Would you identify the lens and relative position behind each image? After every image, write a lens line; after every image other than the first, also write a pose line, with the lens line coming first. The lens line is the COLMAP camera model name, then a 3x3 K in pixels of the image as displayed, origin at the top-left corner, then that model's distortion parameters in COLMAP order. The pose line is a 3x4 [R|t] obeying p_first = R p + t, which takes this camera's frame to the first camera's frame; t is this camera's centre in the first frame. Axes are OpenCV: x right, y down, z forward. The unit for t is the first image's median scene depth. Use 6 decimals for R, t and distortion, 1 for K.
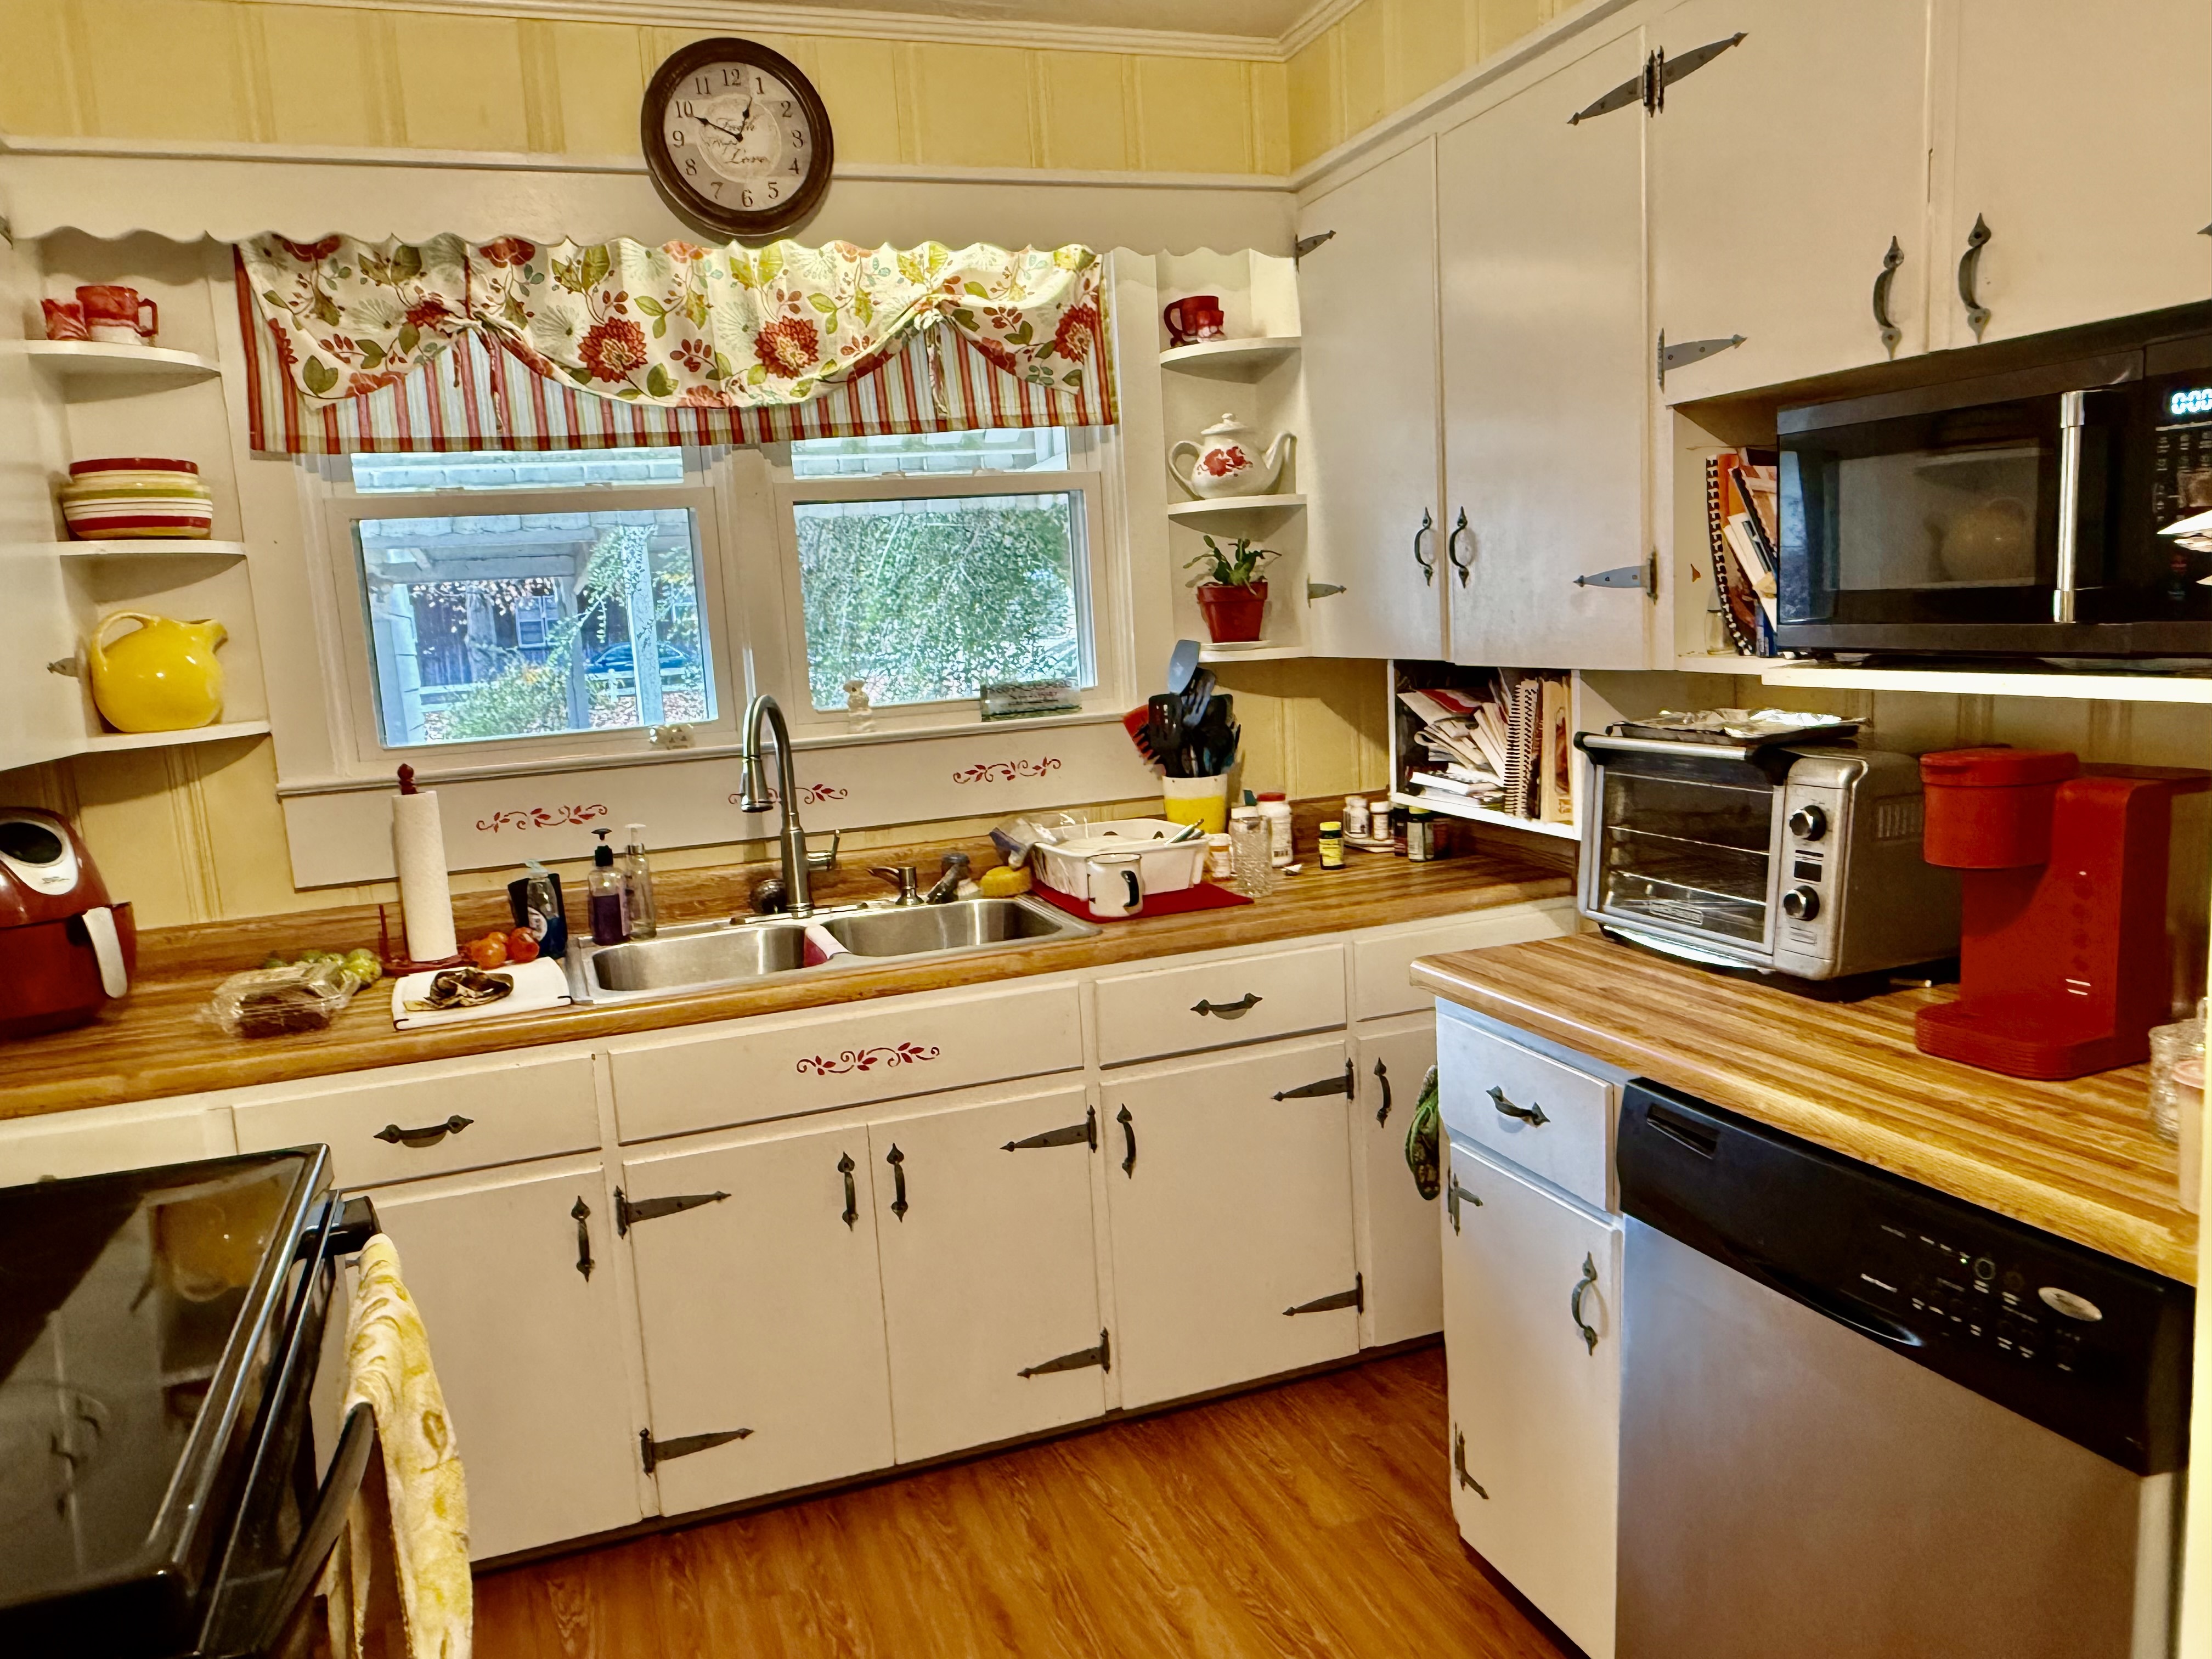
lens RADIAL K [[1526.1, 0, 1086.5], [0, 1526.1, 830.5], [0, 0, 1]] dist [-0.002033, 0.000750]
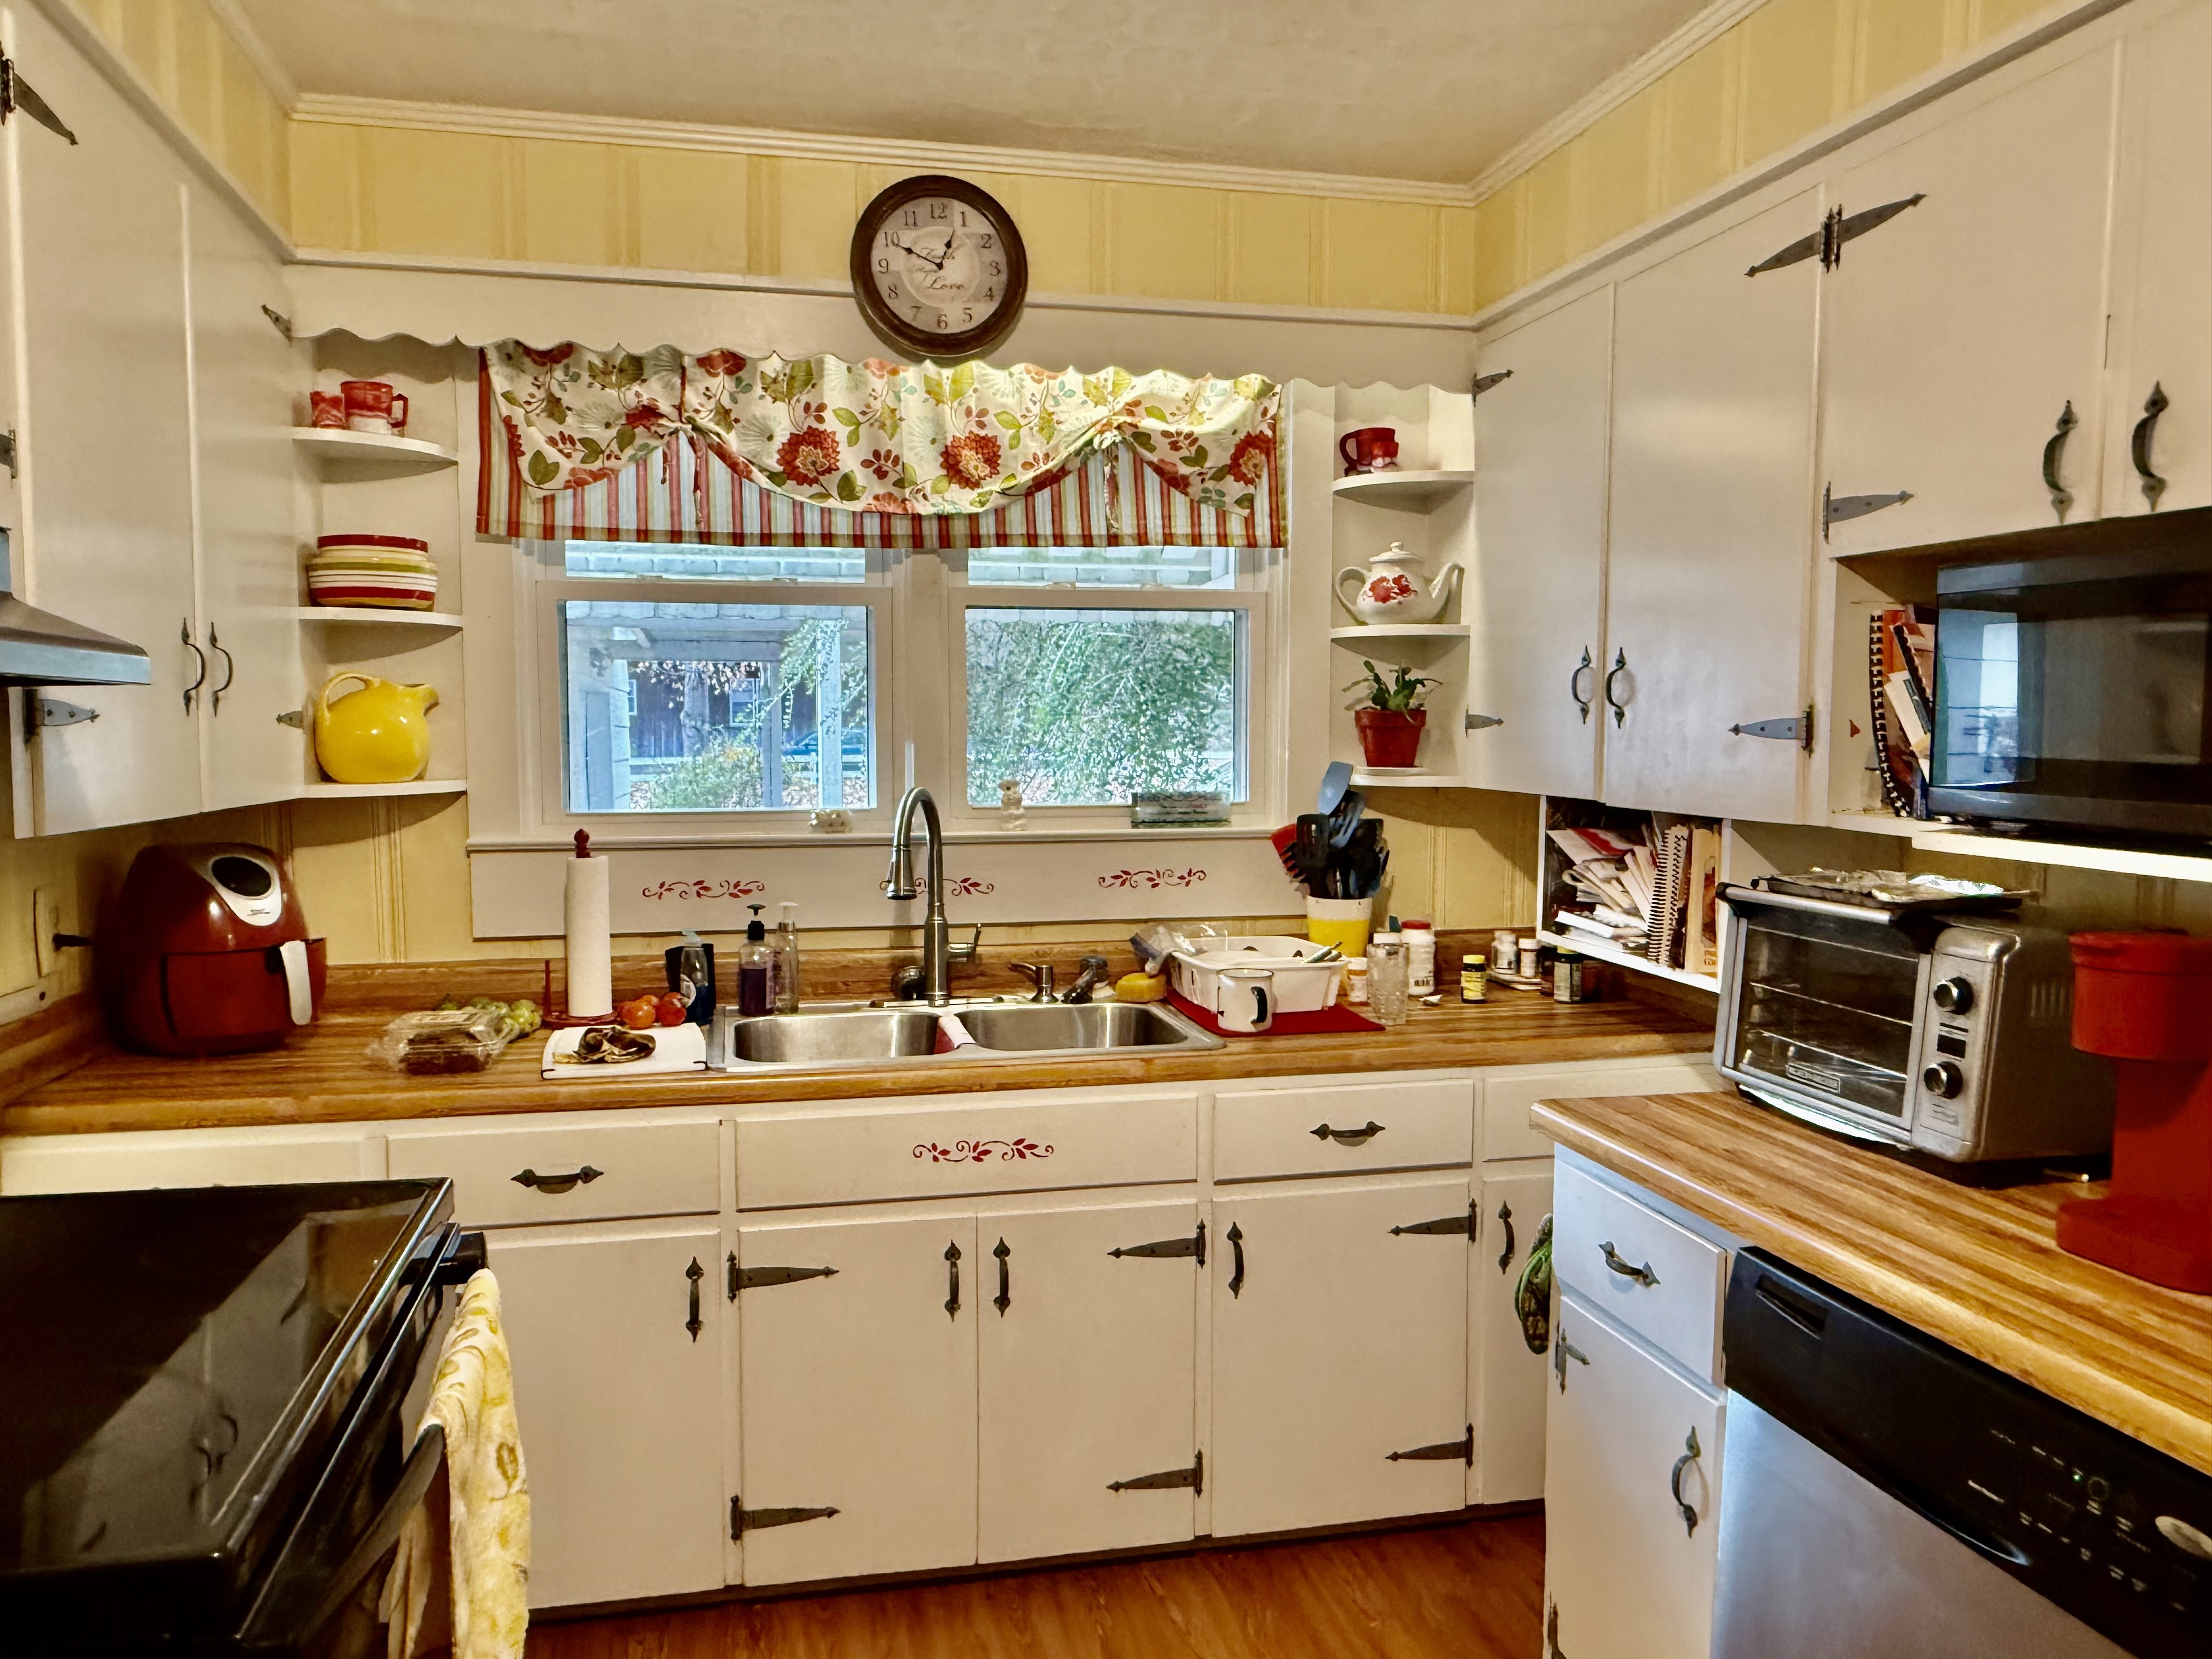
lens RADIAL K [[1526.1, 0, 1086.5], [0, 1526.1, 830.5], [0, 0, 1]] dist [-0.002033, 0.000750]
pose [[0.989975, 0.071567, -0.121770, 0.030227], [-0.079926, 0.994666, -0.065204, -0.001361], [0.116455, 0.074283, 0.990414, -0.012412]]
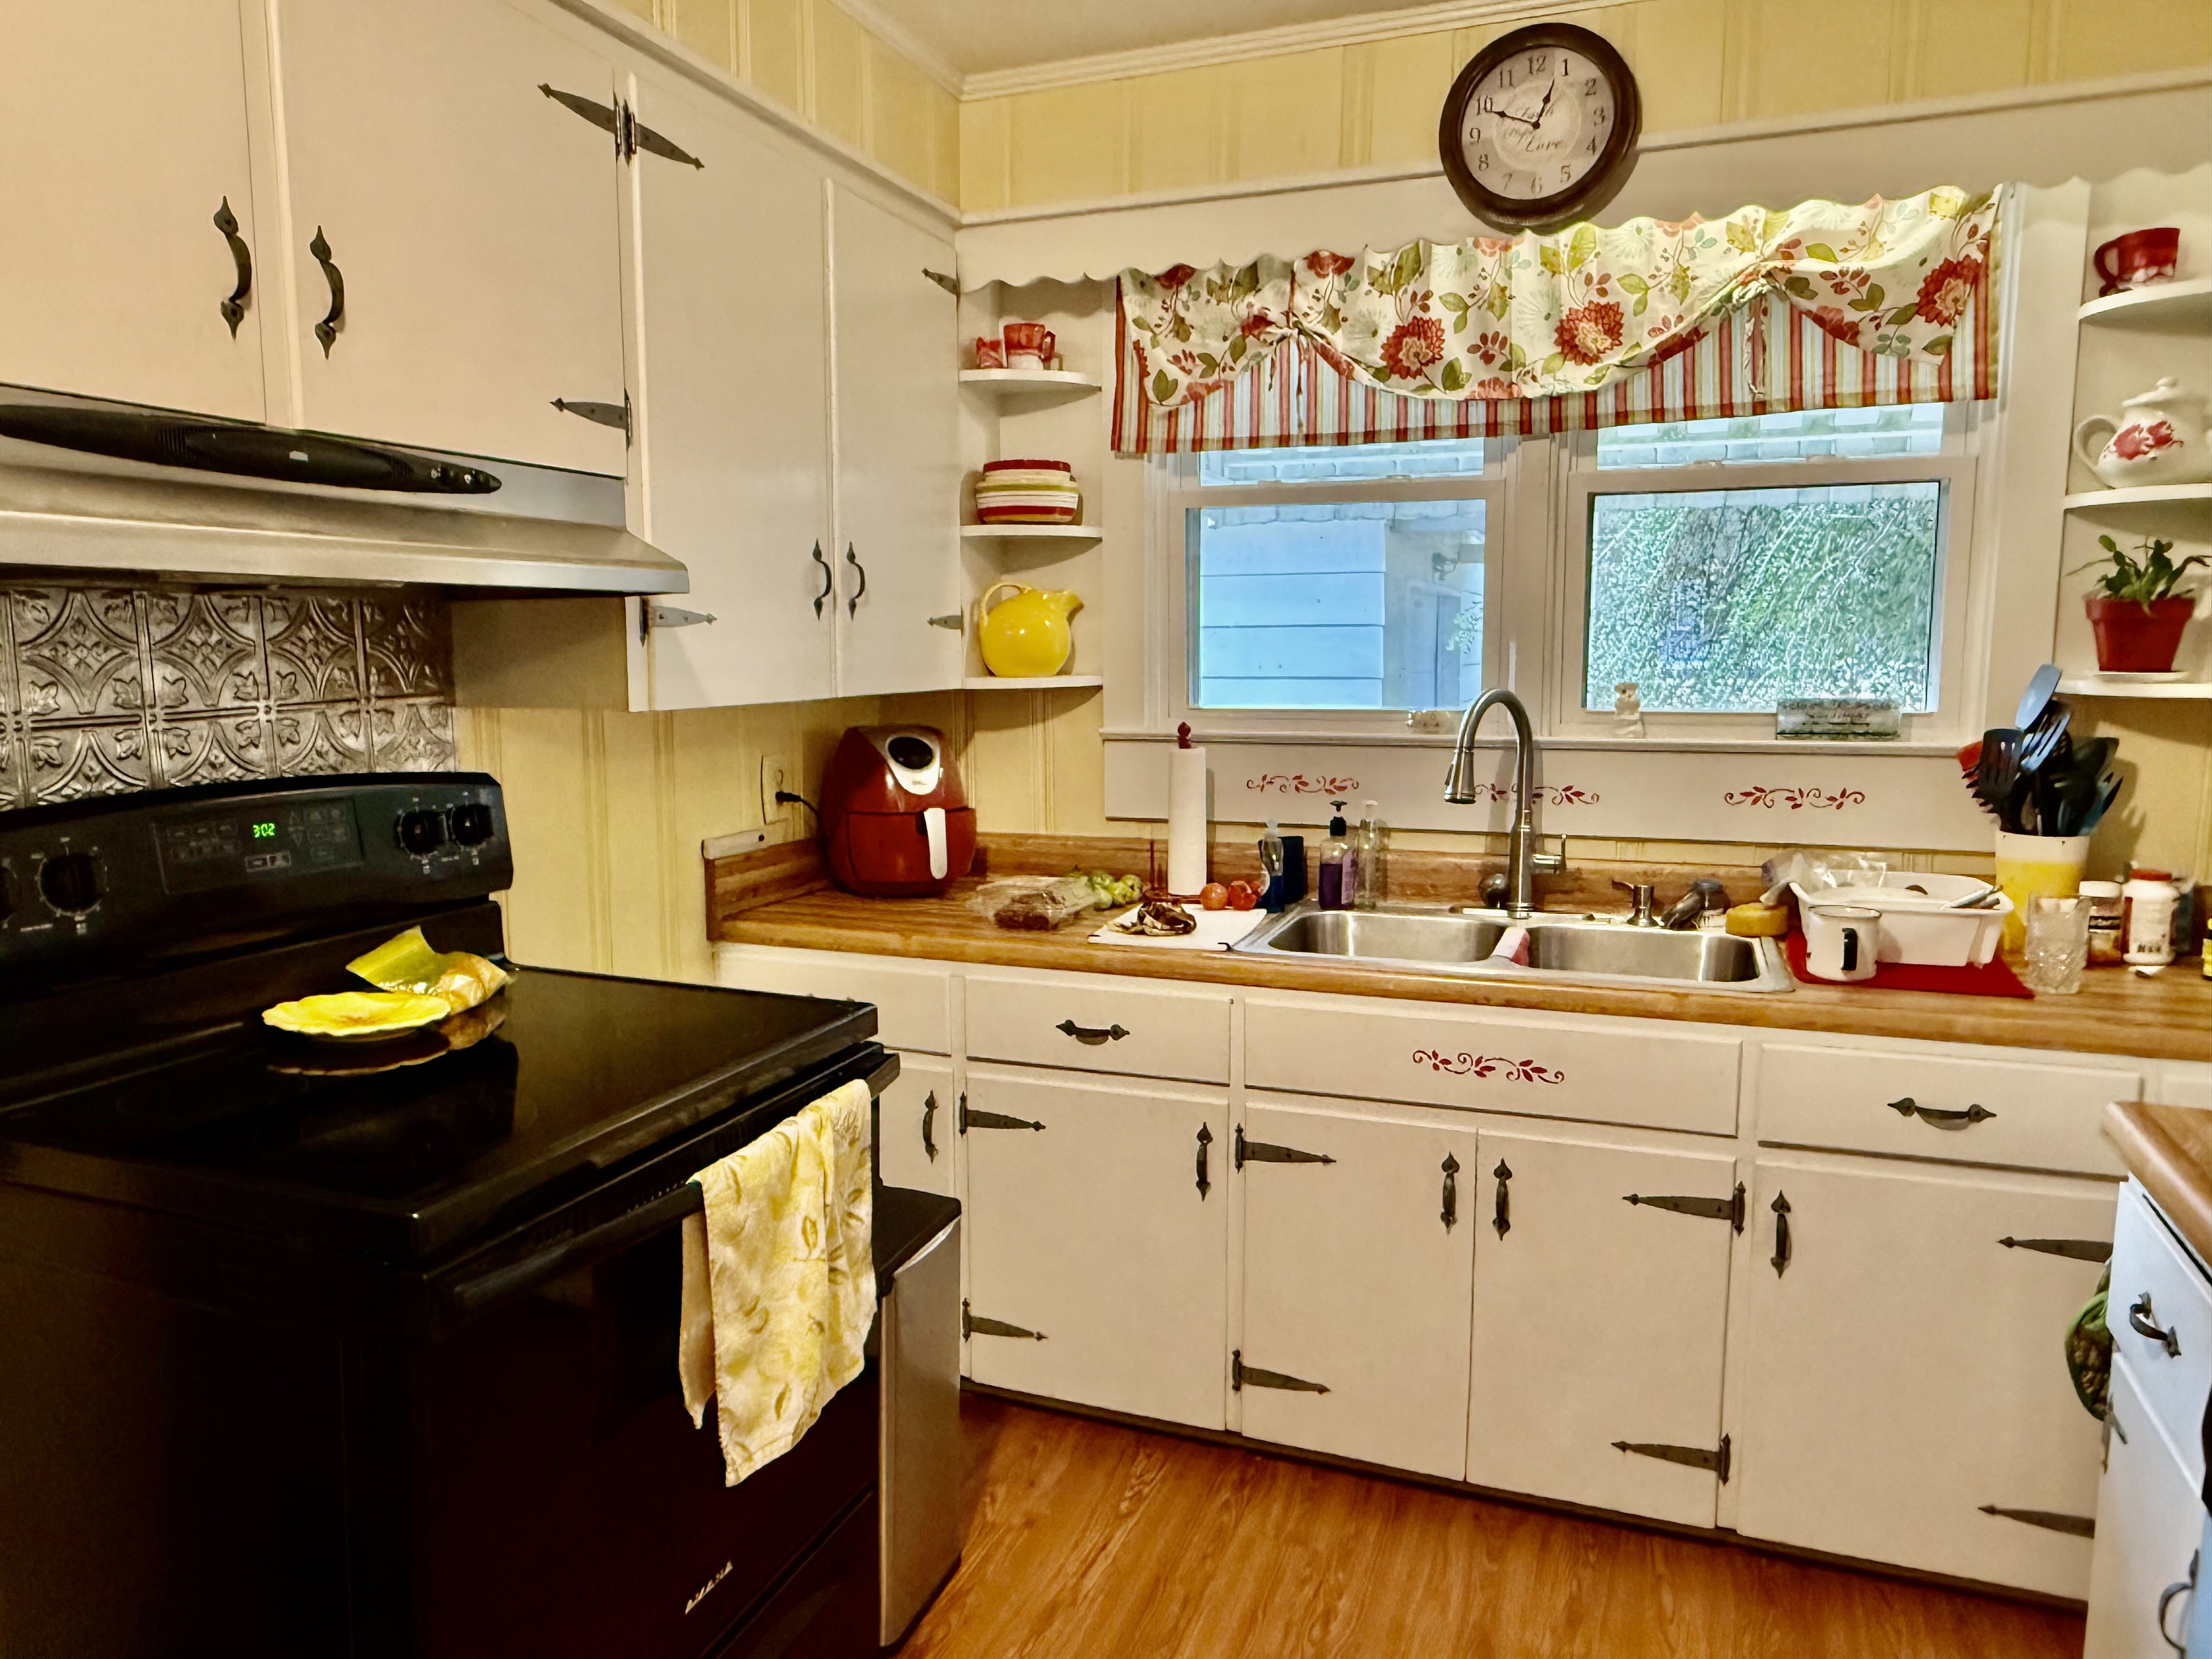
lens RADIAL K [[1531.8, 0, 1110.5], [0, 1531.8, 831.4], [0, 0, 1]] dist [-0.002922, 0.002586]
pose [[0.758165, 0.140599, -0.636724, 0.250270], [-0.133769, 0.989245, 0.059158, -0.022416], [0.638194, 0.040323, 0.768819, 0.077524]]
